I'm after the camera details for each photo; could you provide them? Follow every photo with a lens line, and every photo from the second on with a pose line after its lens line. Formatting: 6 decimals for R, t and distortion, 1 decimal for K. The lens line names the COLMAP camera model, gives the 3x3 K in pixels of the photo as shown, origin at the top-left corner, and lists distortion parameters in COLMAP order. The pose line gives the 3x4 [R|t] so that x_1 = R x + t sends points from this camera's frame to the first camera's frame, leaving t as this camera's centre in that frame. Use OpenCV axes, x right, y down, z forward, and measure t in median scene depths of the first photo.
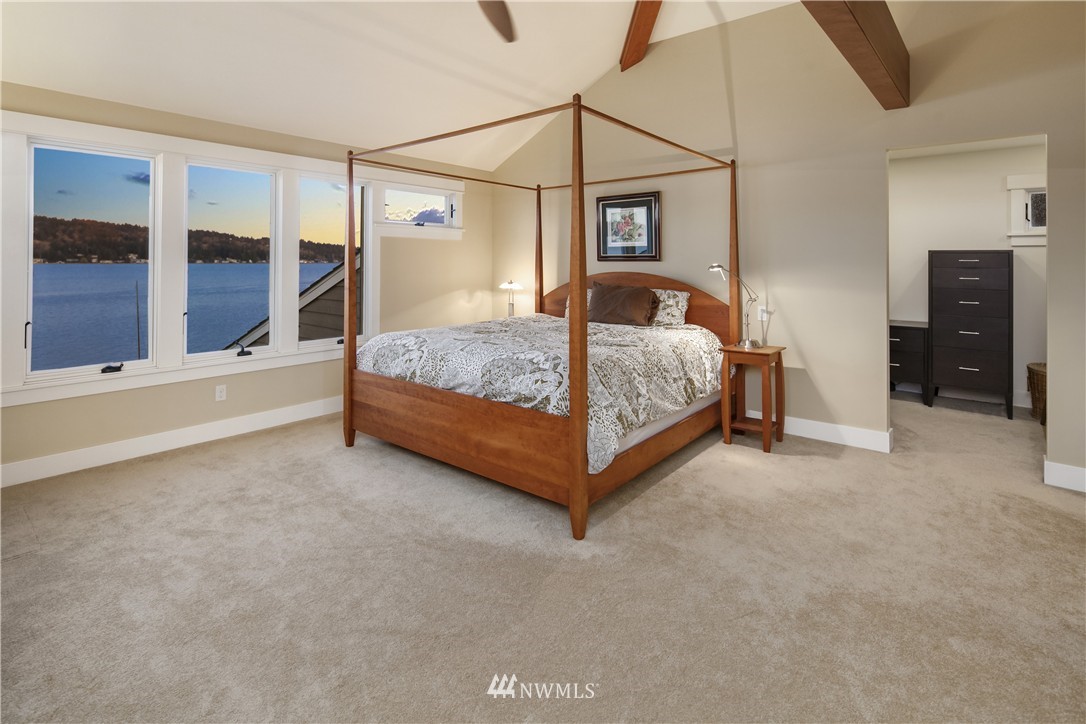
lens RADIAL K [[517.4, 0, 550.1], [0, 517.4, 360.7], [0, 0, 1]] dist [0.000513, 0.000144]
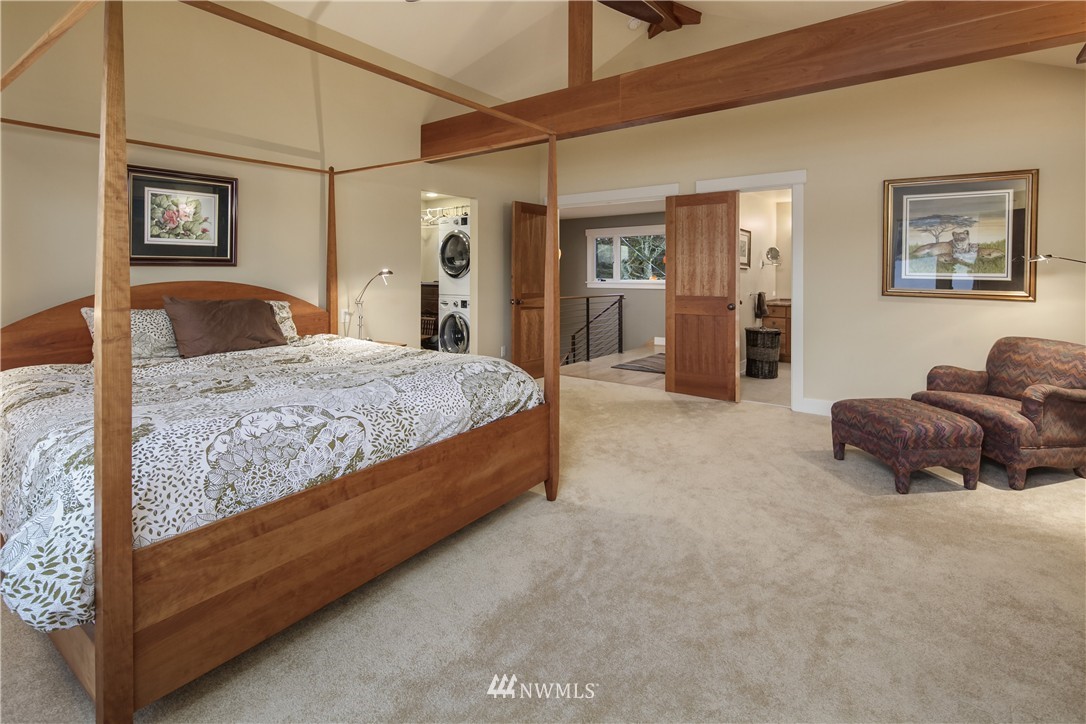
lens RADIAL K [[517.4, 0, 550.1], [0, 517.4, 360.7], [0, 0, 1]] dist [0.000513, 0.000144]
pose [[-0.065729, -0.176787, 0.982052, -0.721835], [0.177518, 0.966409, 0.185852, -0.130741], [-0.981920, 0.186548, -0.032138, 0.662958]]
